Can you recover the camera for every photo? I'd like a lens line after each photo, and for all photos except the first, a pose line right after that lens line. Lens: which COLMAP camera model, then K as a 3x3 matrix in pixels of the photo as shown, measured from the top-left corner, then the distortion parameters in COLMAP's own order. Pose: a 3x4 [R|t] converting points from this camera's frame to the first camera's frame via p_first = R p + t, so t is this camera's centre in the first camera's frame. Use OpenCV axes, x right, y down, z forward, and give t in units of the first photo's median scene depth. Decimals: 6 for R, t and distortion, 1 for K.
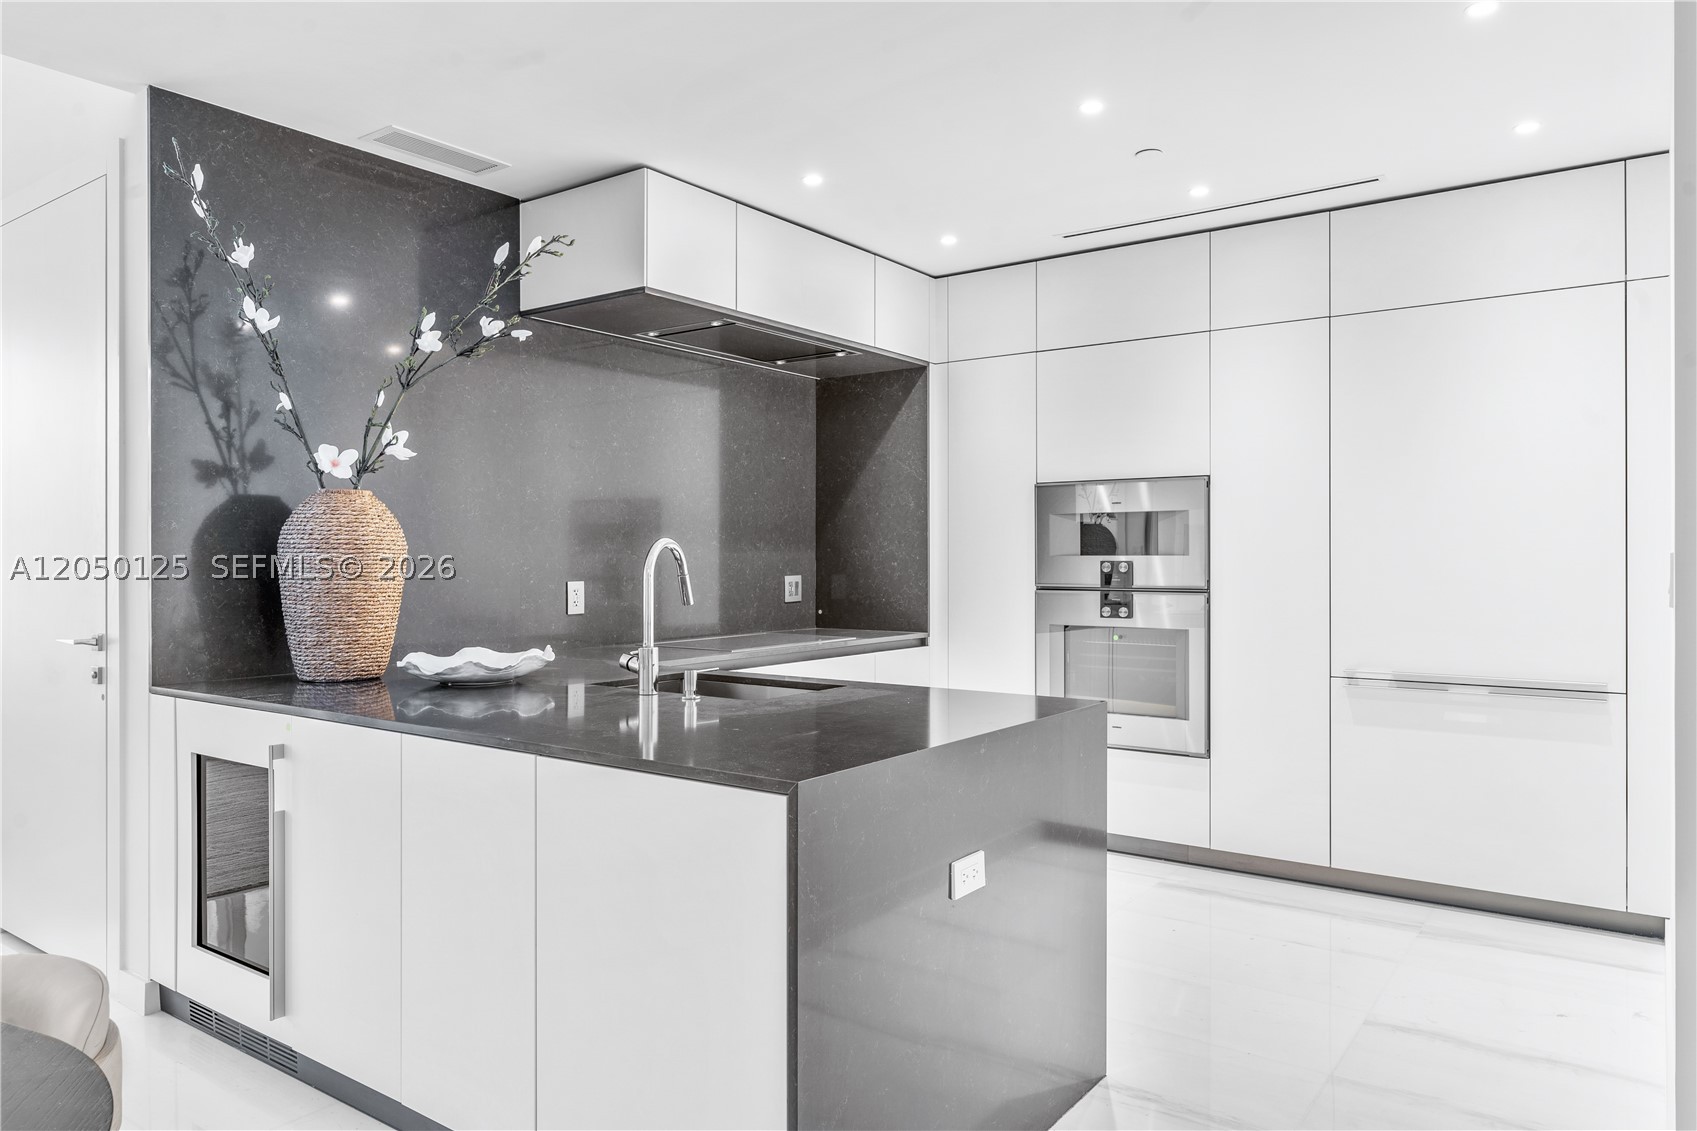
lens RADIAL K [[1105.5, 0, 845.4], [0, 1105.5, 556.4], [0, 0, 1]] dist [-0.001277, -0.000364]
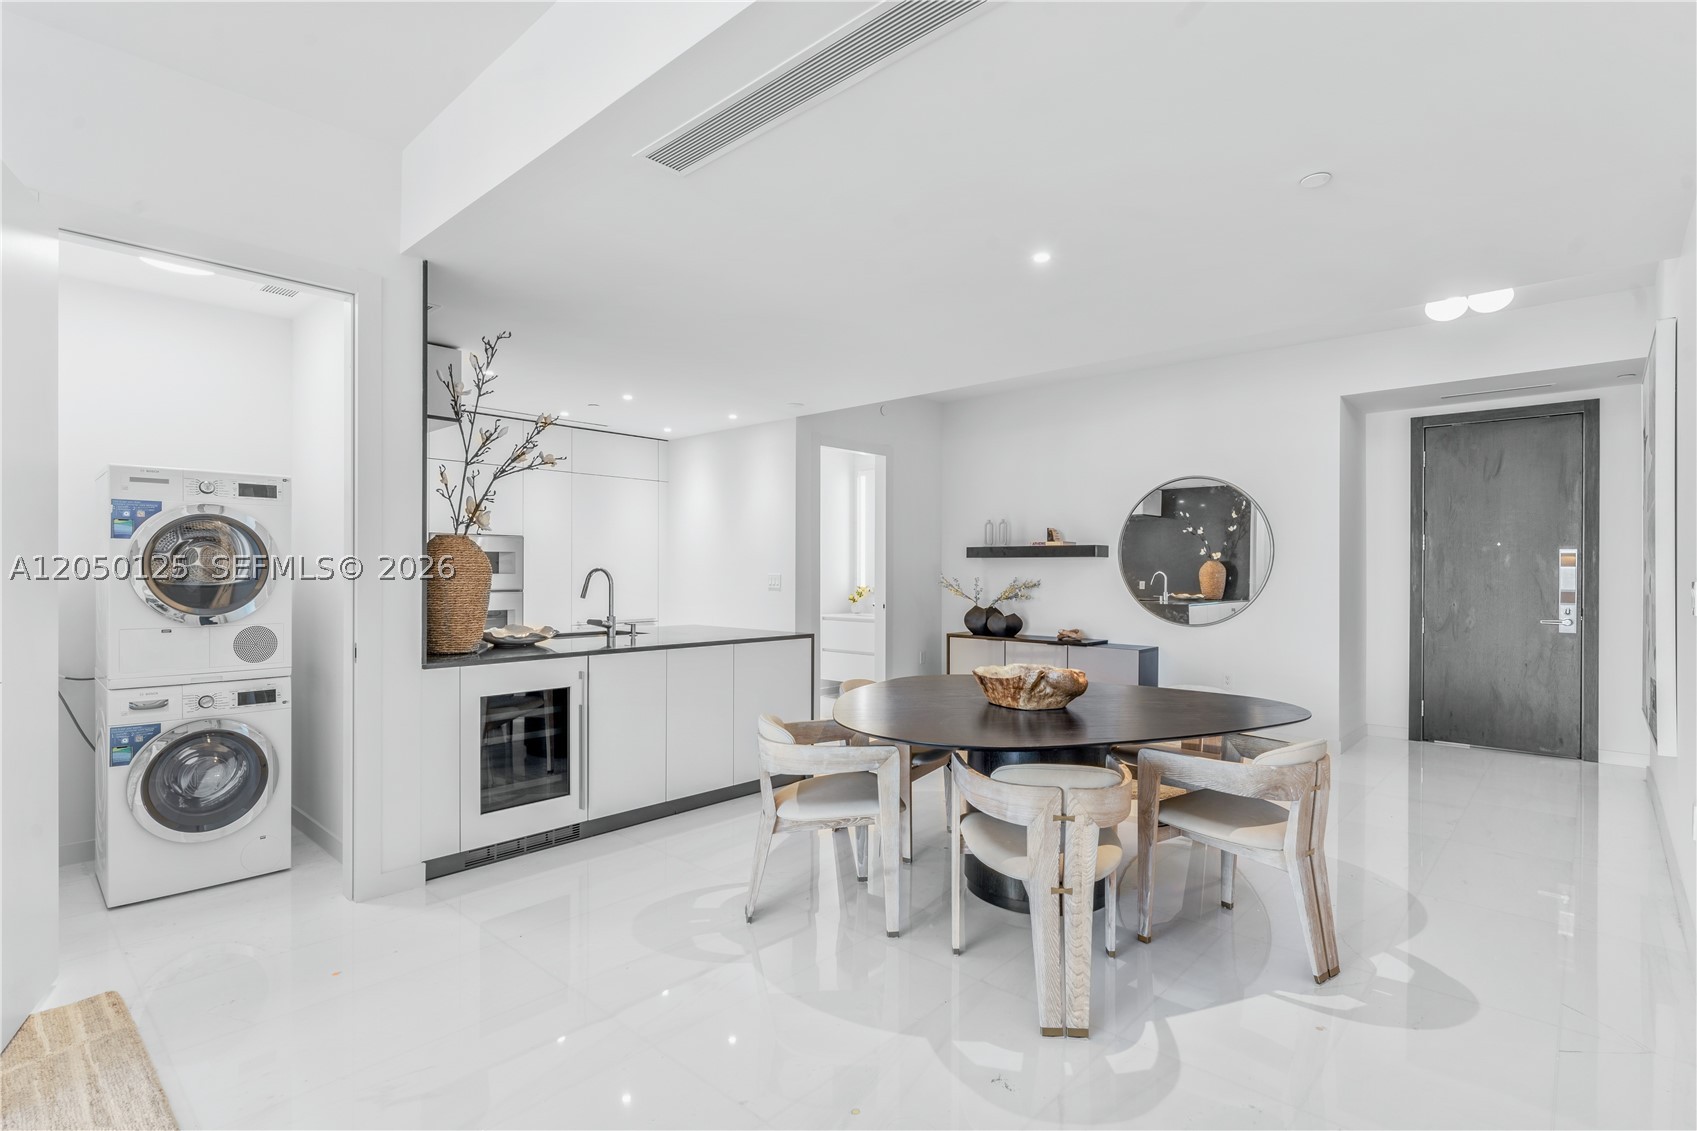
lens RADIAL K [[822.8, 0, 848.5], [0, 822.8, 565.5], [0, 0, 1]] dist [-0.002607, 0.000515]
pose [[0.112135, 0.006629, 0.993671, -1.124447], [-0.002438, 0.999977, -0.006396, -0.007638], [-0.993690, -0.001705, 0.112149, 0.202817]]
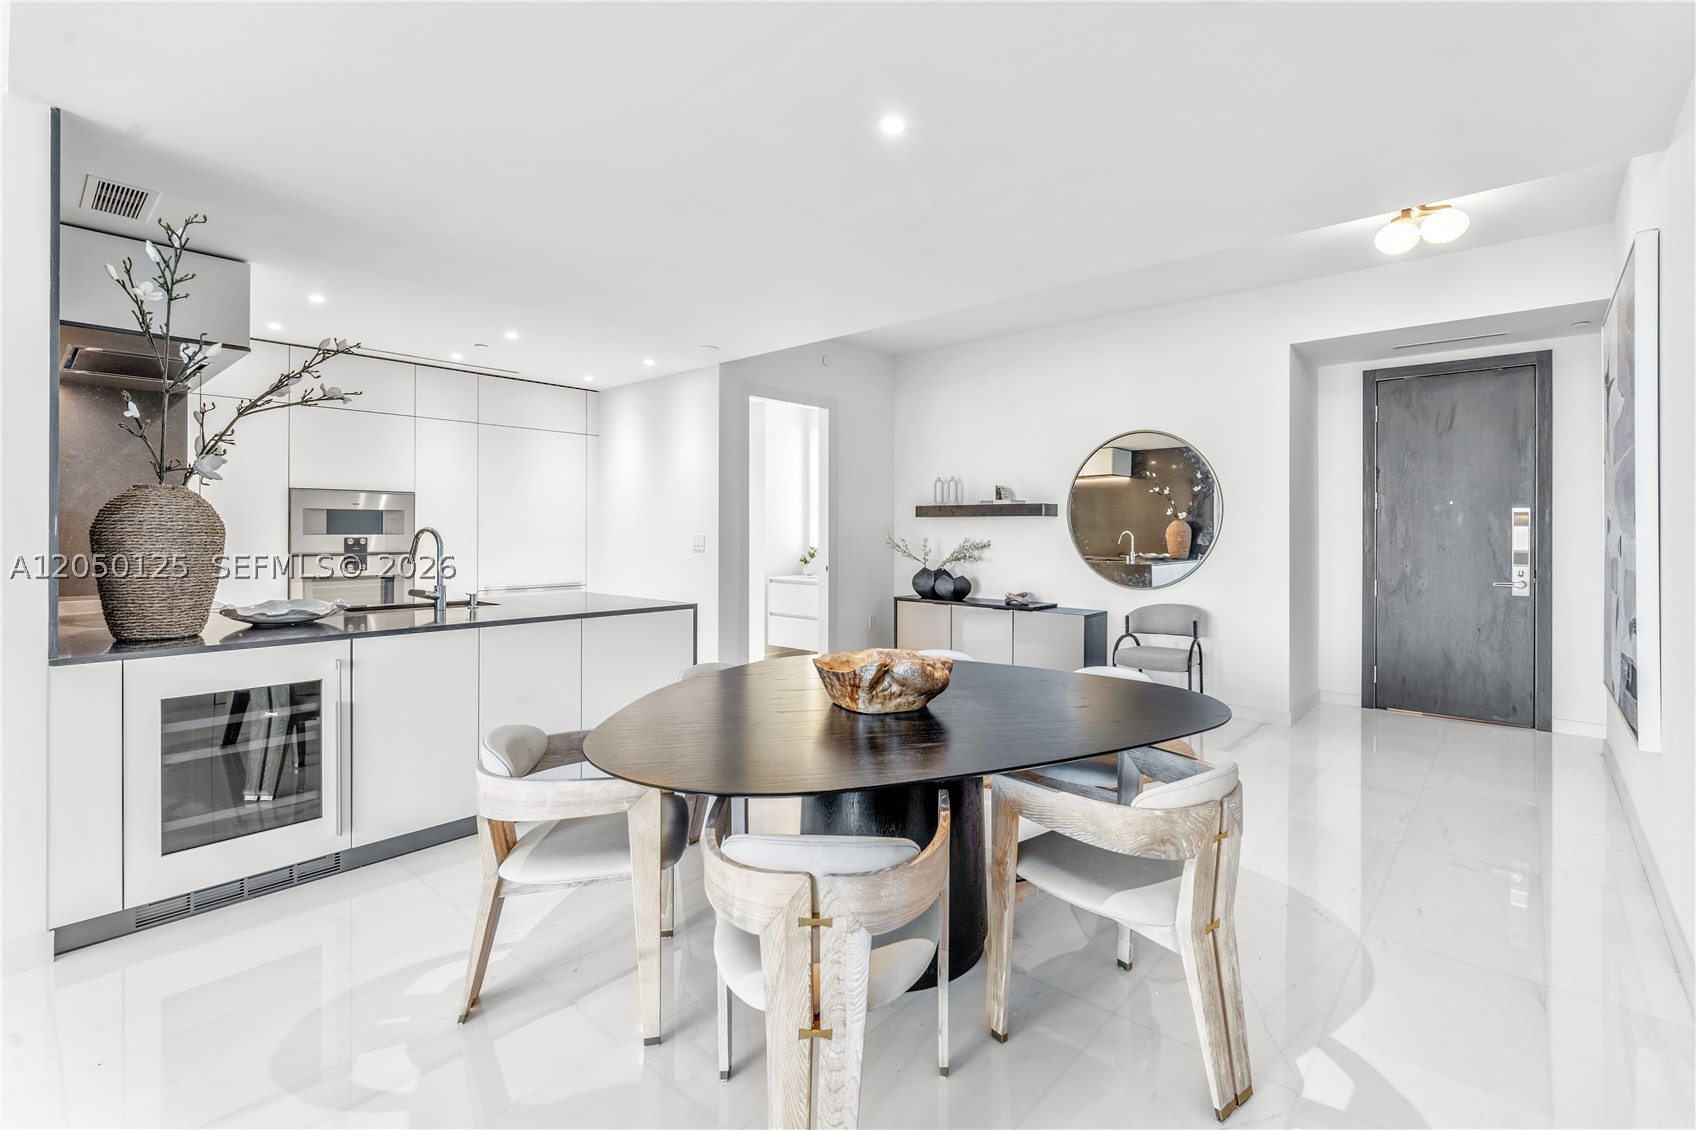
lens RADIAL K [[760.6, 0, 915.6], [0, 760.6, 523.9], [0, 0, 1]] dist [-0.004746, -0.000249]
pose [[0.051612, 0.009115, 0.998626, -0.895943], [-0.001805, 0.999958, -0.009034, -0.008220], [-0.998666, -0.001336, 0.051626, 0.070914]]
